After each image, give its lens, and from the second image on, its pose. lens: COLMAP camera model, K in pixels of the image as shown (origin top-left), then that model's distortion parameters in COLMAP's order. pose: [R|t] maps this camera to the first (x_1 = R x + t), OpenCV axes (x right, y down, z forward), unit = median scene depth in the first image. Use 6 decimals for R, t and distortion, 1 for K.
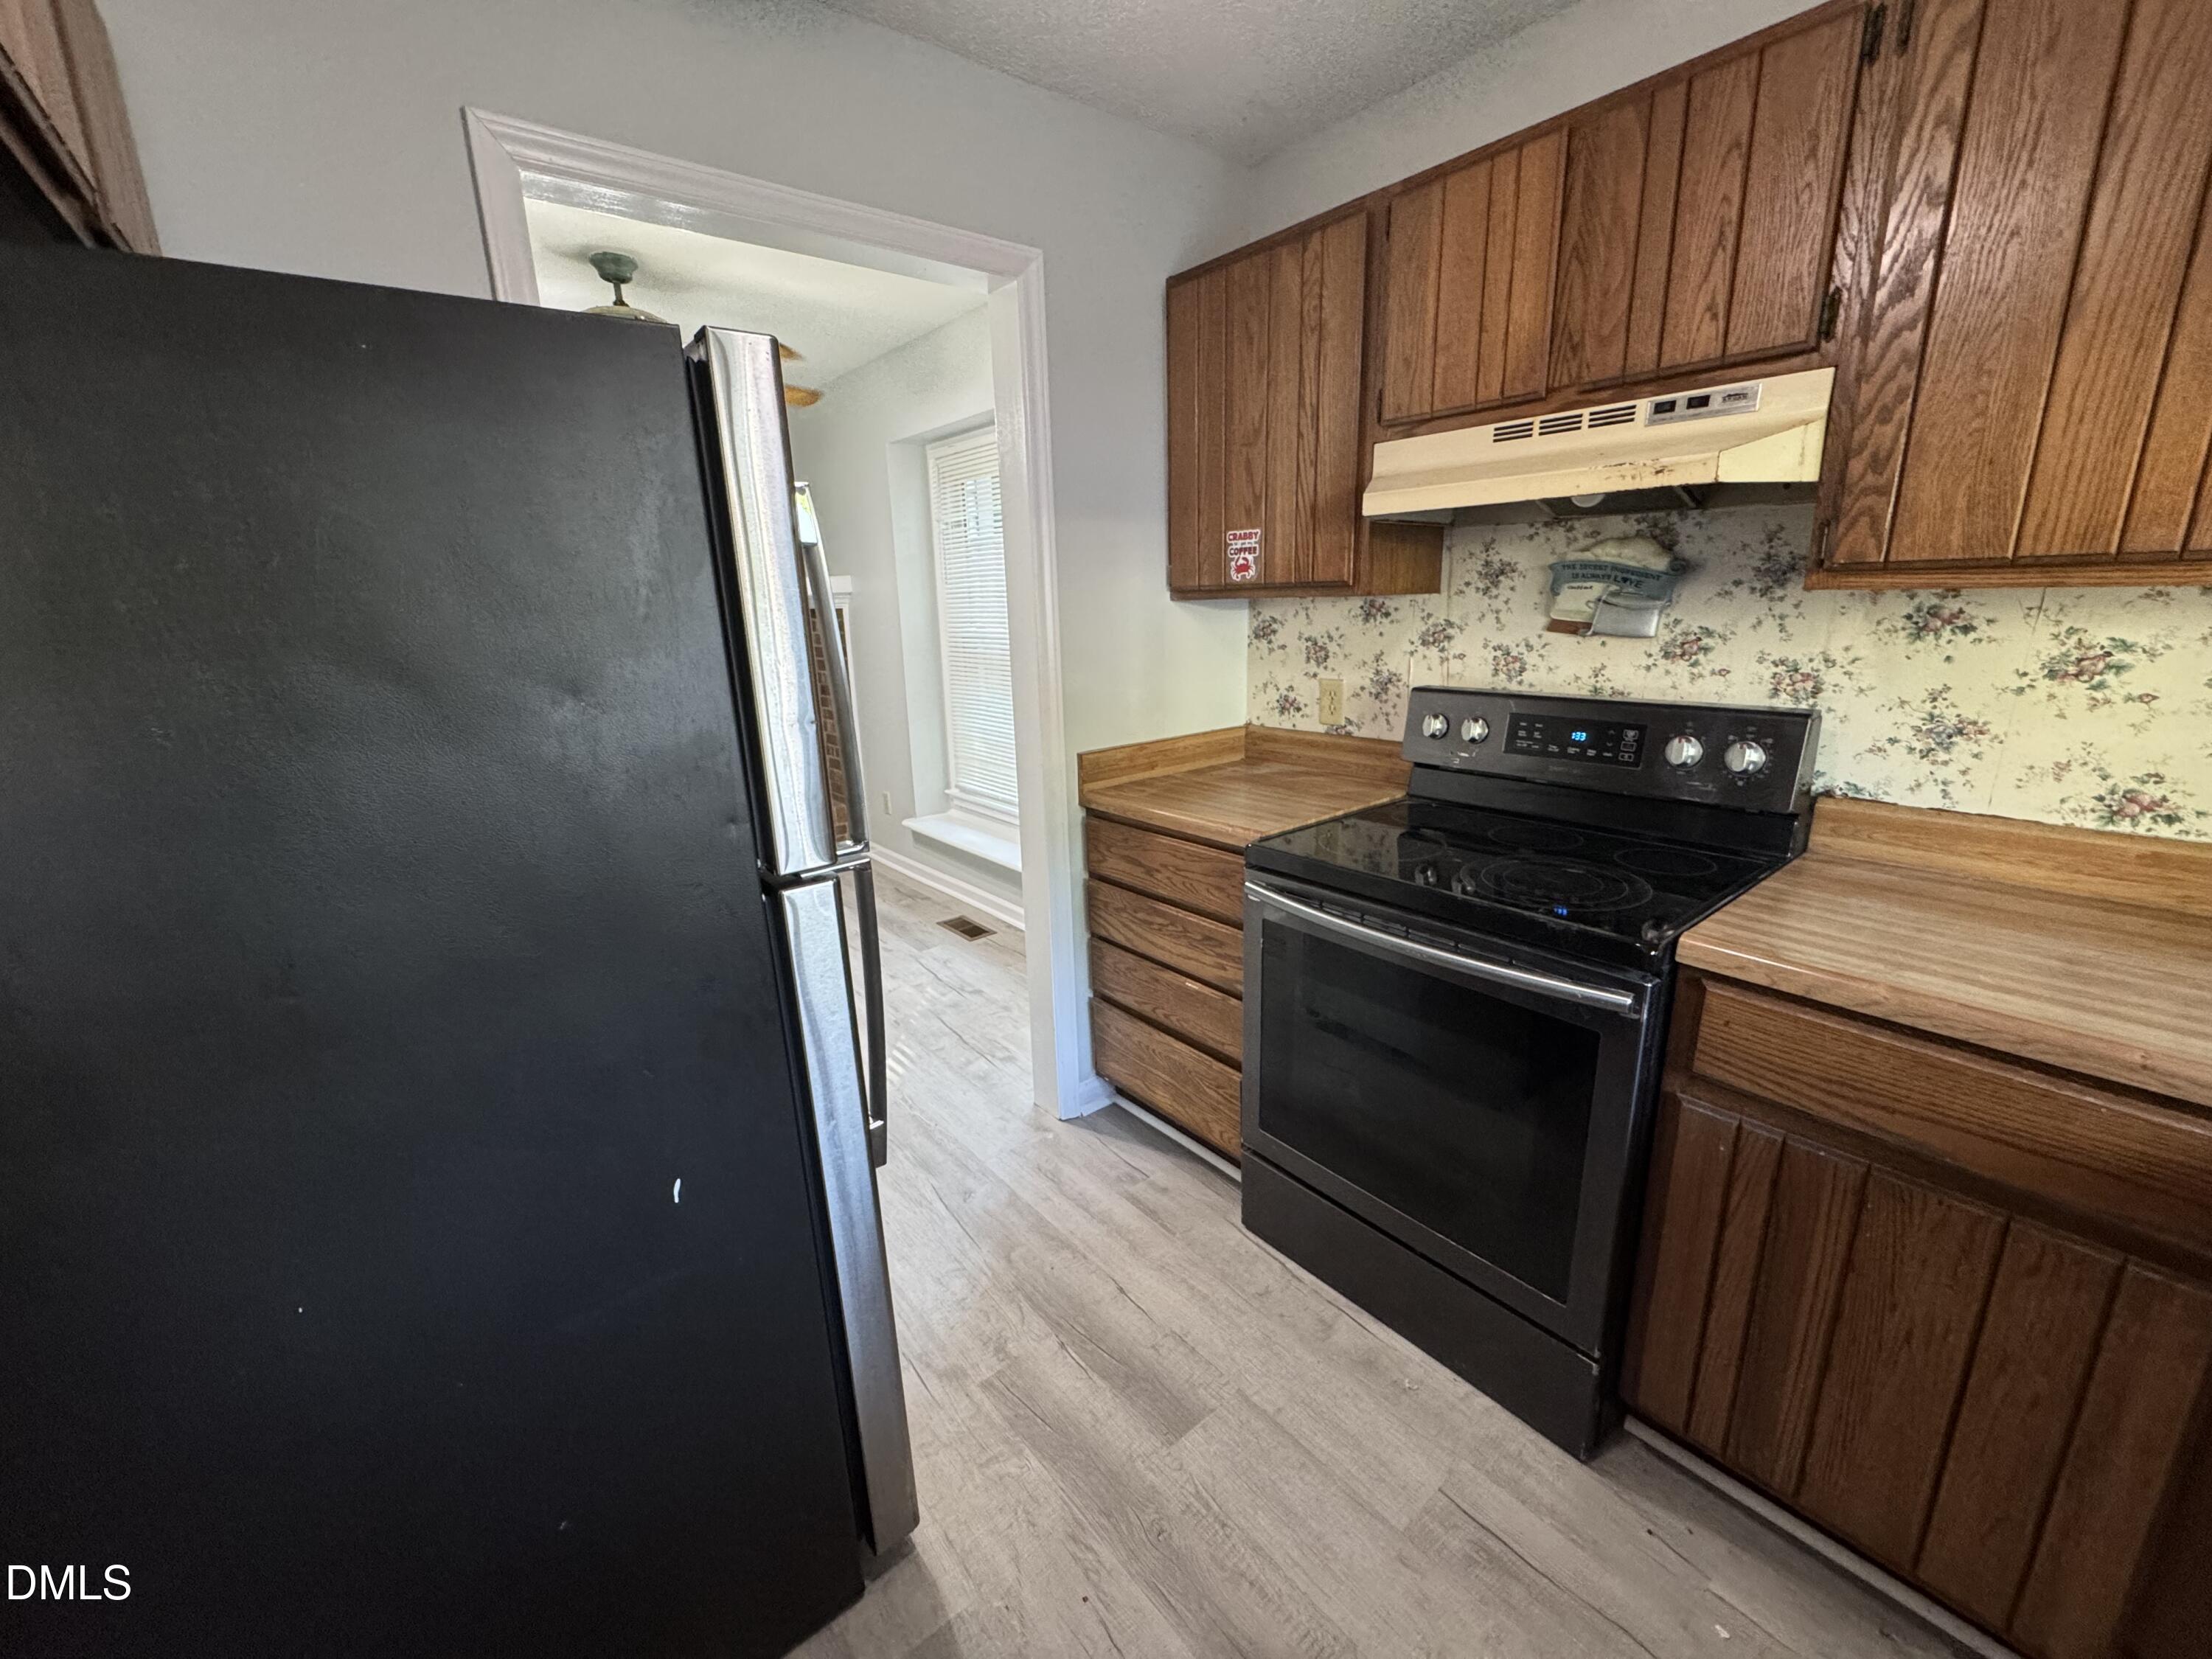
lens RADIAL K [[886.3, 0, 1104.5], [0, 886.3, 826.7], [0, 0, 1]] dist [-0.002943, -0.000156]
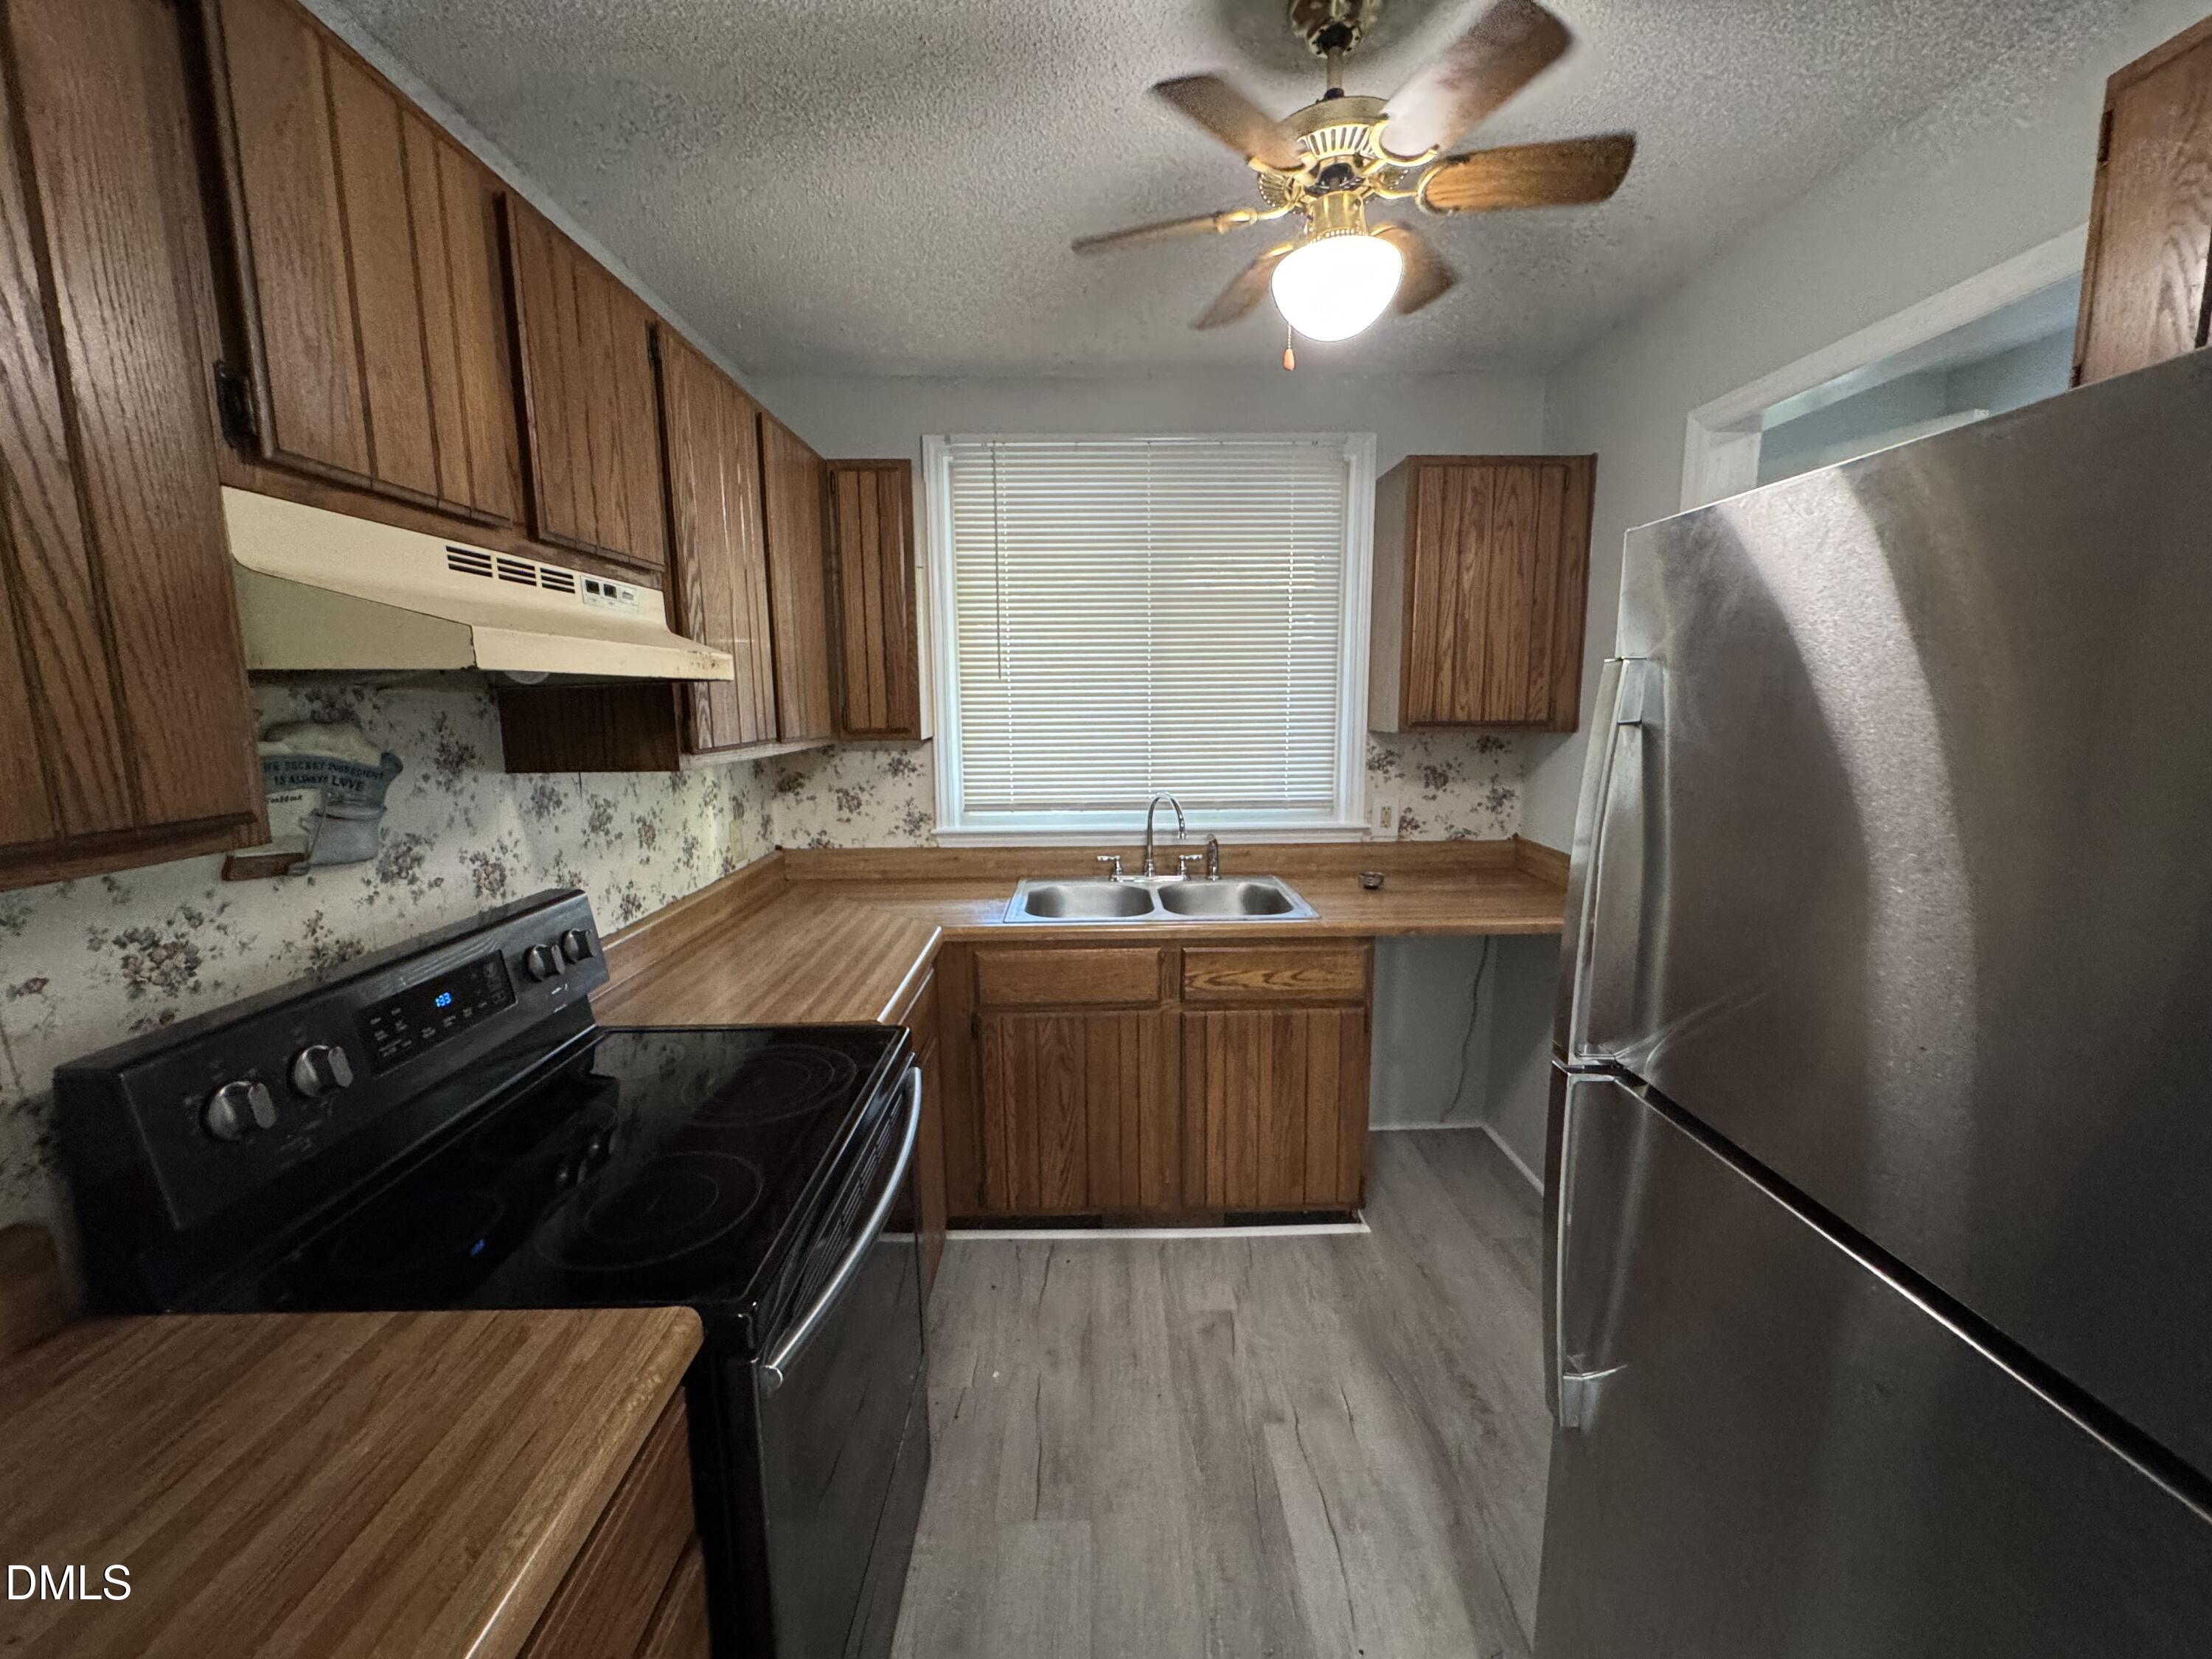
lens RADIAL K [[885.6, 0, 1106.0], [0, 885.6, 829.5], [0, 0, 1]] dist [-0.003432, -0.000139]
pose [[-0.786461, -0.054297, 0.615248, -0.299825], [0.191285, 0.925740, 0.326215, -0.374346], [-0.587272, 0.374243, -0.717672, 1.222730]]
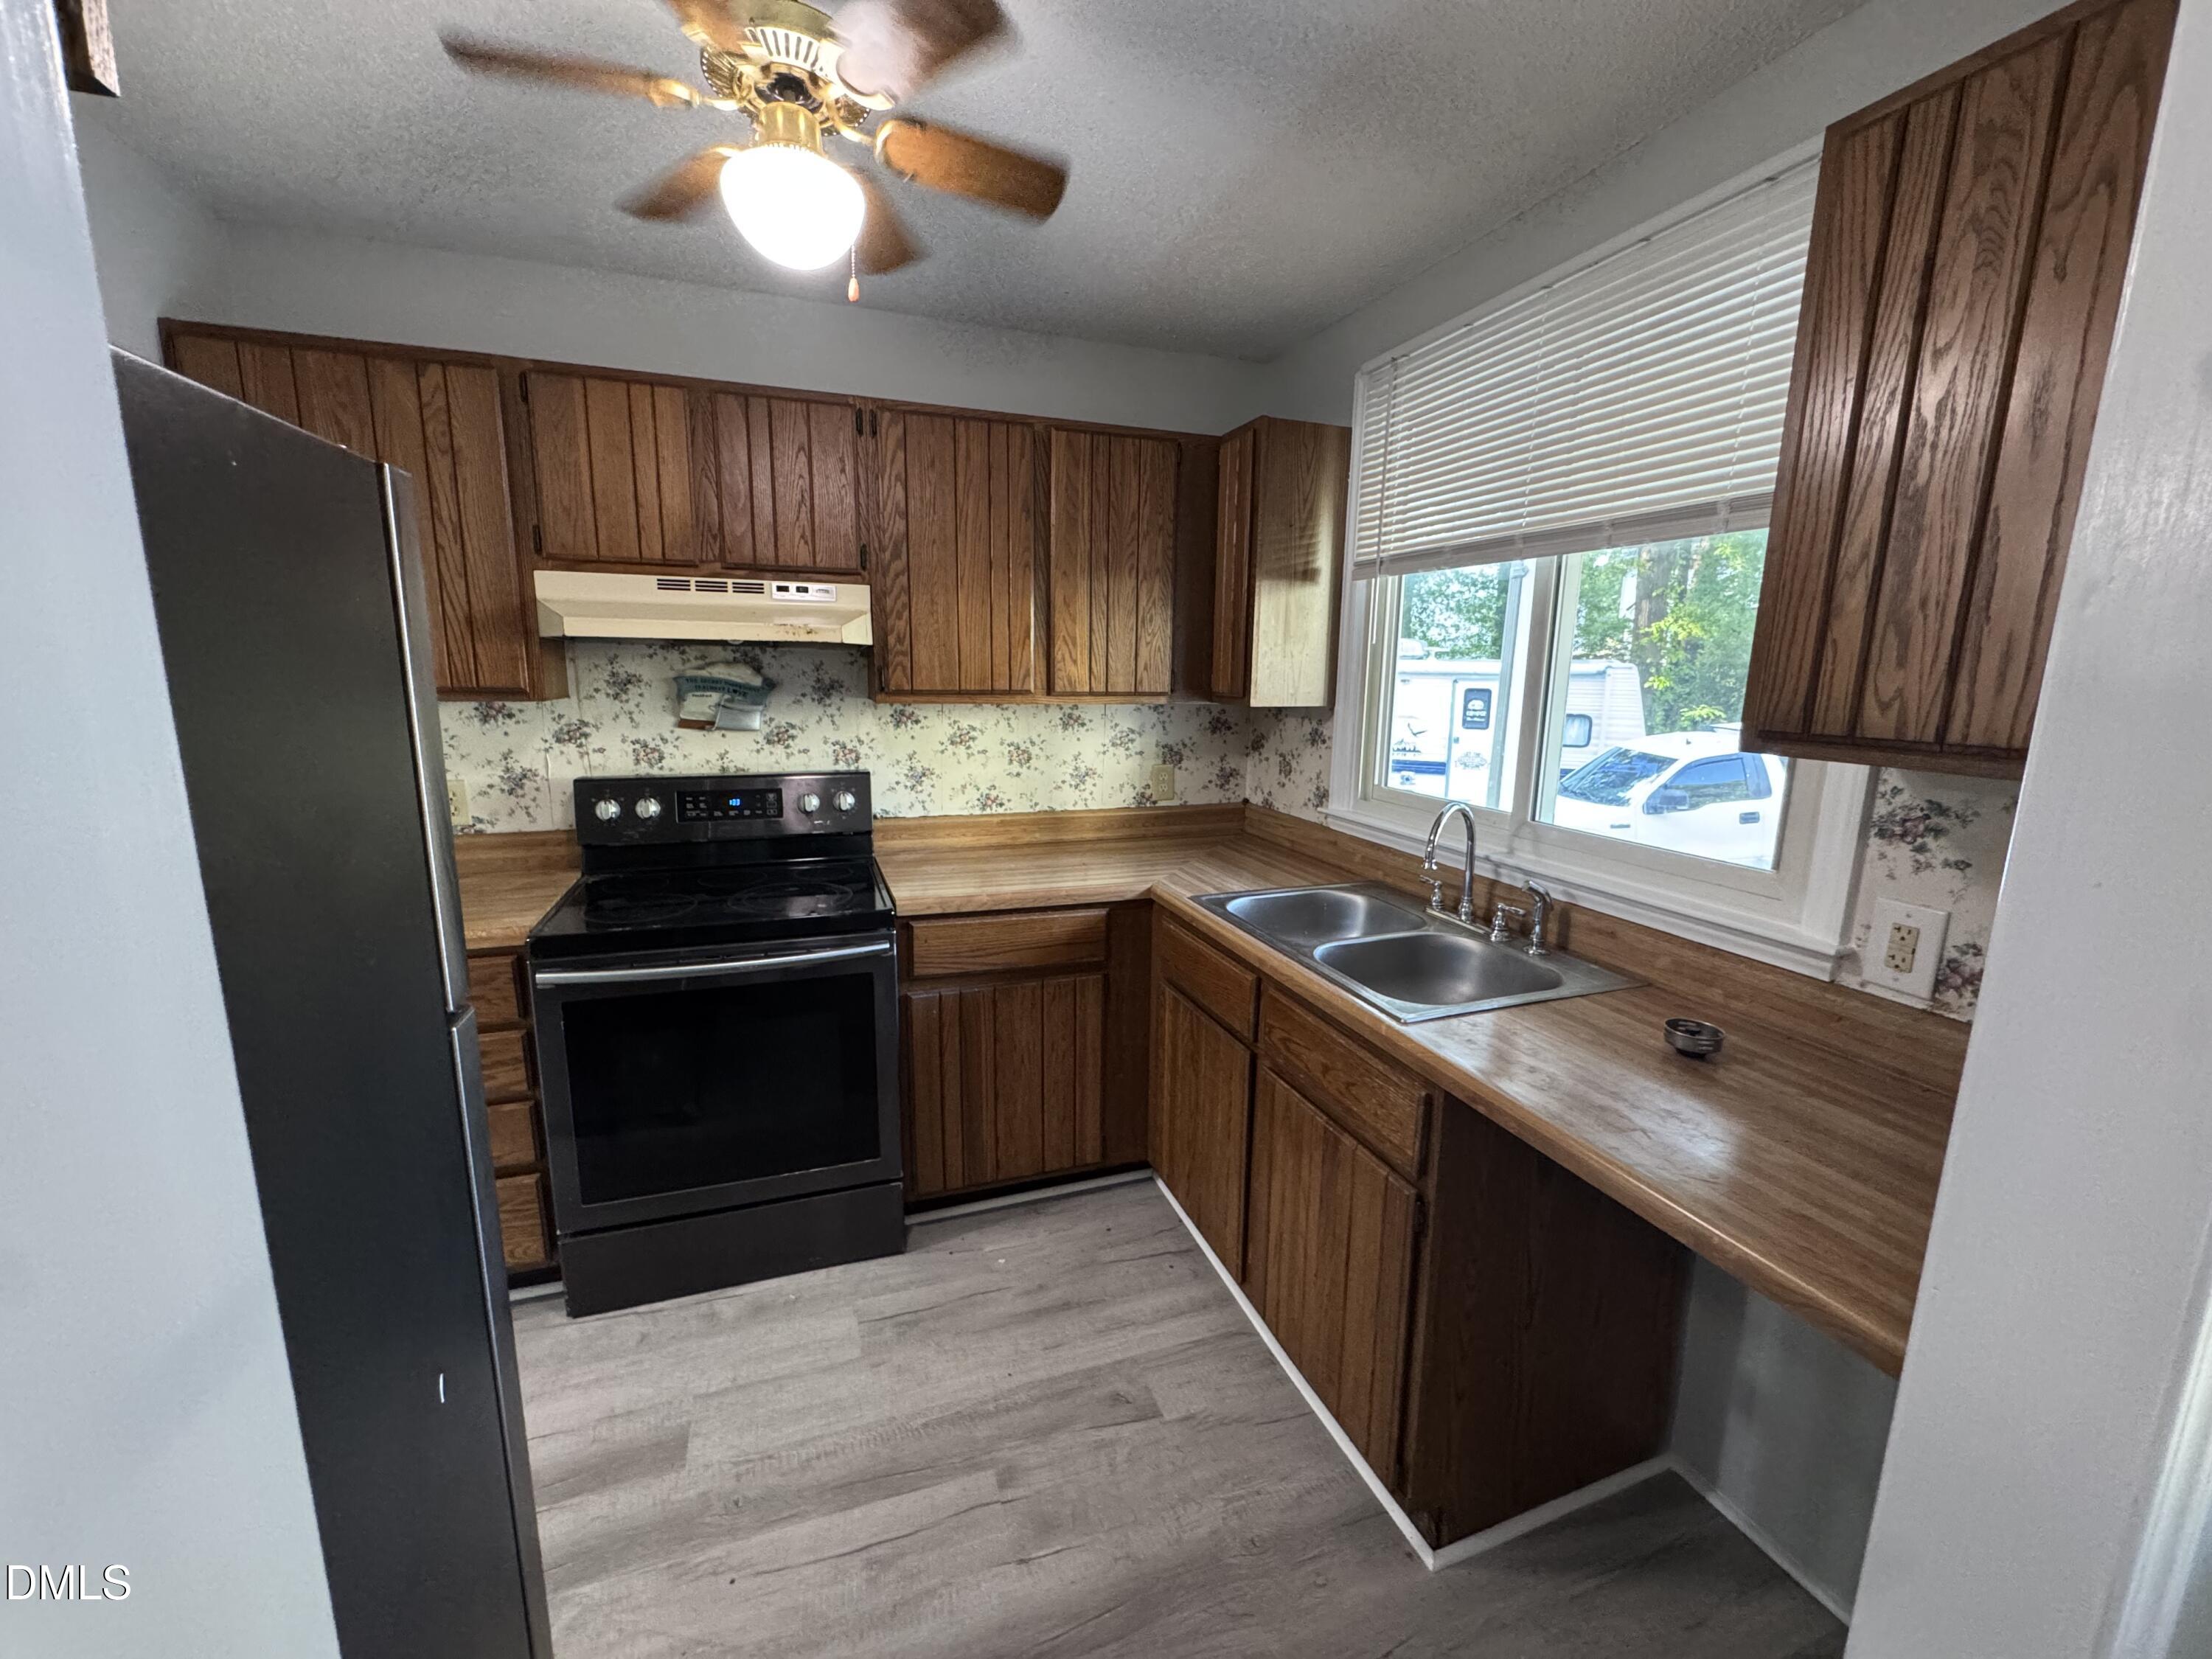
lens RADIAL K [[885.6, 0, 1106.0], [0, 885.6, 829.5], [0, 0, 1]] dist [-0.003432, -0.000139]
pose [[0.330592, -0.136264, 0.933885, -0.607739], [0.216107, 0.974161, 0.065640, -0.028326], [-0.918698, 0.180119, 0.351497, -0.009074]]
